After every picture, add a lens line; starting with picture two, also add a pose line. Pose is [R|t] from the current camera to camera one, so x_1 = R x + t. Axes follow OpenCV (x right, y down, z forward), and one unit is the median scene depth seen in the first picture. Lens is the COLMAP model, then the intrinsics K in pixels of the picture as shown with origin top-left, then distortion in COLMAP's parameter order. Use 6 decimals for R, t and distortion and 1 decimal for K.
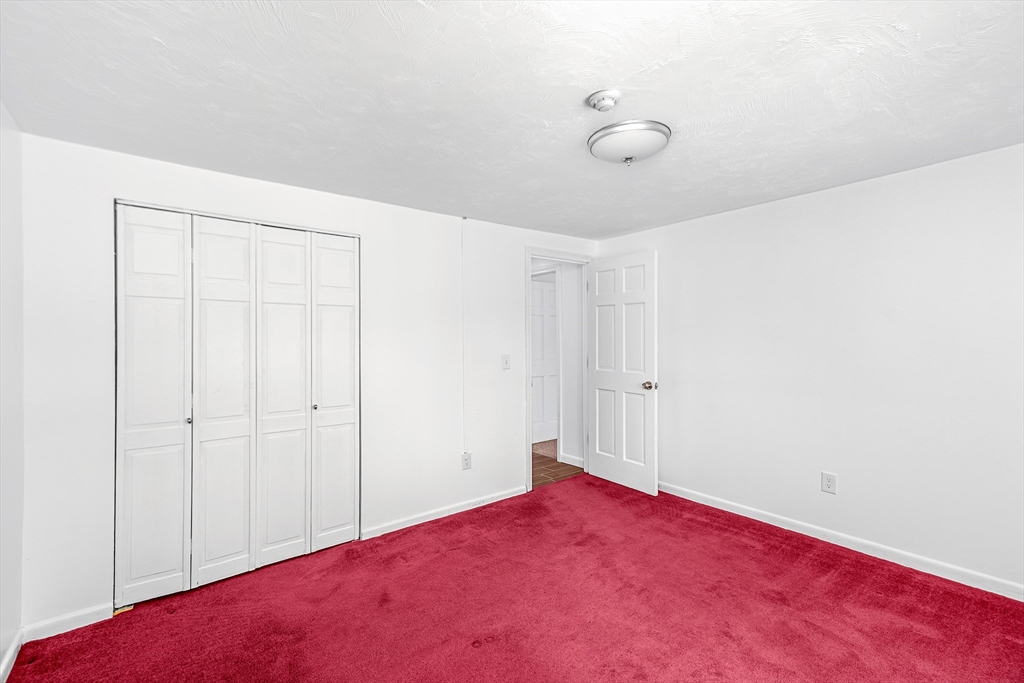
lens RADIAL K [[462.5, 0, 509.7], [0, 462.5, 338.4], [0, 0, 1]] dist [0.020790, 0.001455]
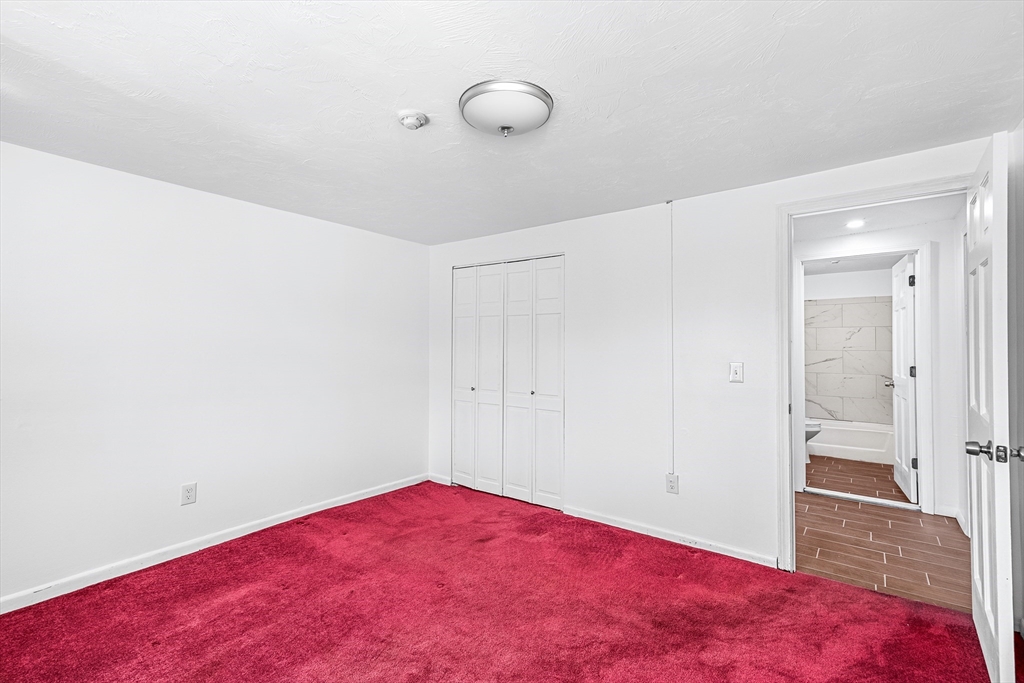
lens RADIAL K [[462.5, 0, 508.9], [0, 462.5, 340.9], [0, 0, 1]] dist [0.020790, 0.001455]
pose [[0.241257, -0.000382, -0.970461, 0.838077], [-0.003194, 0.999994, -0.001188, 0.003390], [0.970456, 0.003387, 0.241254, 0.625754]]
